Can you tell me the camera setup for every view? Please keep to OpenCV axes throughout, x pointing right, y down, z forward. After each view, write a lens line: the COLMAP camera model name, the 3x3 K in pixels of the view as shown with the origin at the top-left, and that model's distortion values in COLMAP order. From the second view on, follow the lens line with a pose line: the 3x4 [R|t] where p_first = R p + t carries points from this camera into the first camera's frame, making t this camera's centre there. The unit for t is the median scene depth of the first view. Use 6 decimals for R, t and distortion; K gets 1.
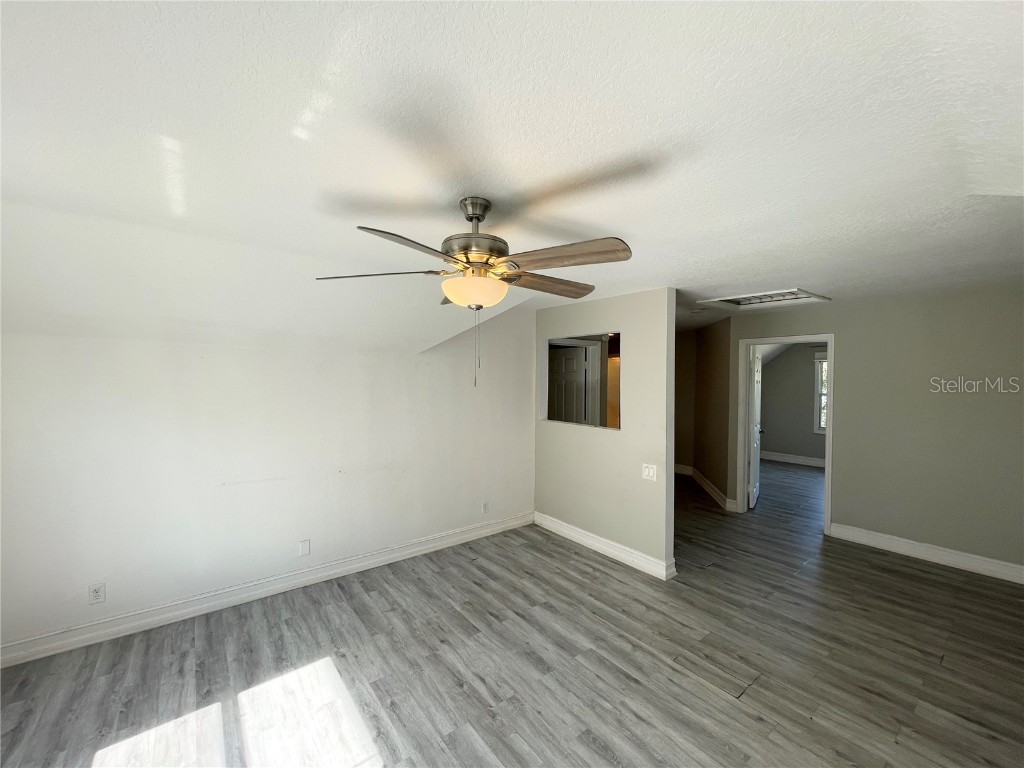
lens RADIAL K [[416.4, 0, 510.3], [0, 416.4, 382.9], [0, 0, 1]] dist [-0.002406, -0.000716]
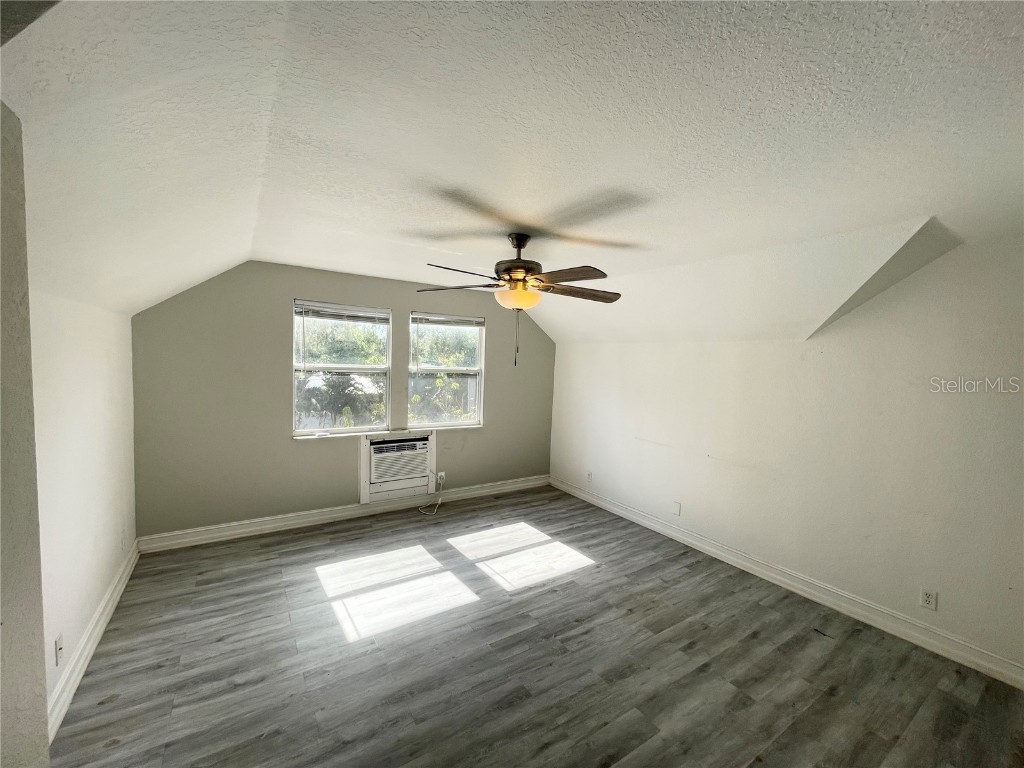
lens RADIAL K [[416.4, 0, 509.0], [0, 416.4, 385.9], [0, 0, 1]] dist [-0.002406, -0.000716]
pose [[-0.080776, 0.055346, -0.995194, 0.875659], [-0.049414, 0.997007, 0.059458, -0.003487], [0.995507, 0.053980, -0.077799, 0.722669]]
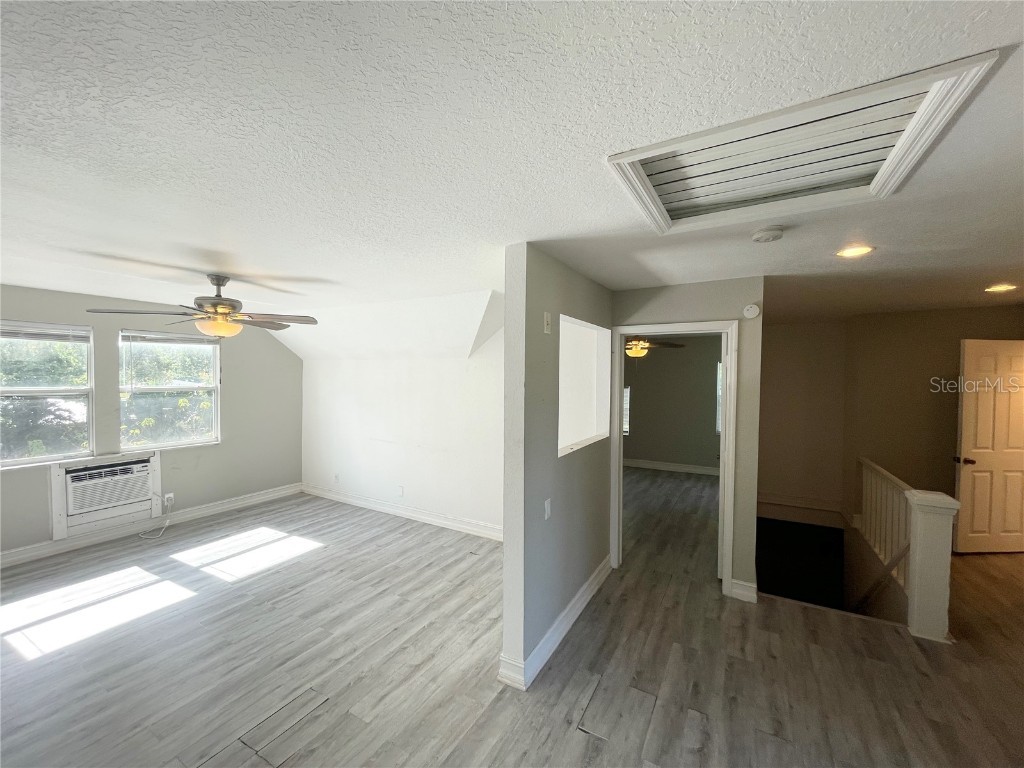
lens RADIAL K [[416.4, 0, 513.7], [0, 416.4, 385.2], [0, 0, 1]] dist [-0.002406, -0.000716]
pose [[0.385884, 0.022476, -0.922274, 1.279308], [-0.022208, 0.999640, 0.015070, -0.024315], [0.922280, 0.014667, 0.386244, 0.960511]]
